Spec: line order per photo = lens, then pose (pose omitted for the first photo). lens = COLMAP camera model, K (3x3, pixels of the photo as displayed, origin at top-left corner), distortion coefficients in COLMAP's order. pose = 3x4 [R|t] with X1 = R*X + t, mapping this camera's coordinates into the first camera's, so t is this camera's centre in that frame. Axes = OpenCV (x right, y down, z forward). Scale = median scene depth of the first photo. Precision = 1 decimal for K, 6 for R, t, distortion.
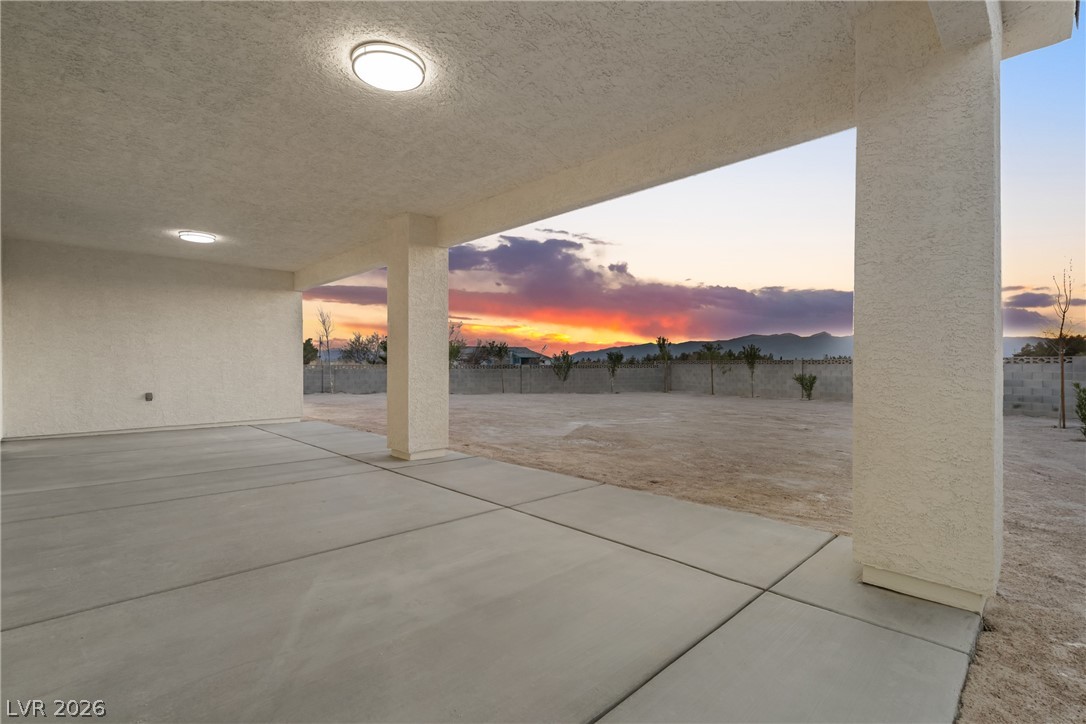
lens RADIAL K [[505.2, 0, 541.1], [0, 505.2, 362.1], [0, 0, 1]] dist [-0.003912, 0.000865]
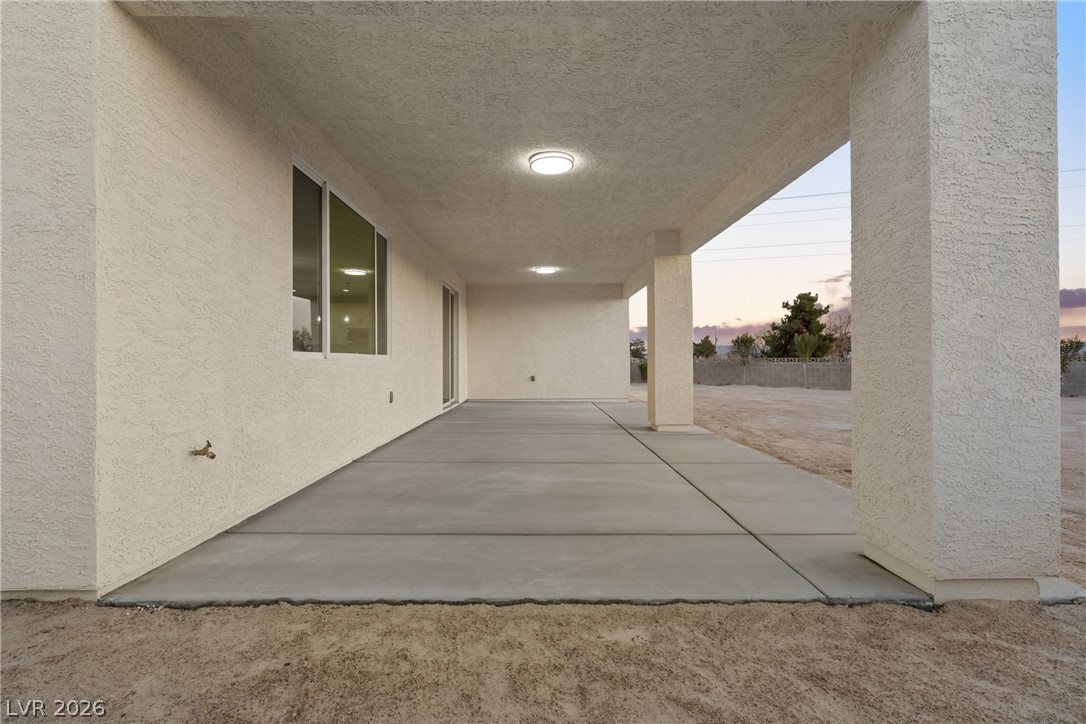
lens RADIAL K [[505.2, 0, 540.8], [0, 505.2, 357.1], [0, 0, 1]] dist [-0.003912, 0.000865]
pose [[0.711303, -0.009007, -0.702827, 0.266682], [0.007170, 0.999959, -0.005559, 0.012258], [0.702849, -0.001085, 0.711339, -0.052032]]
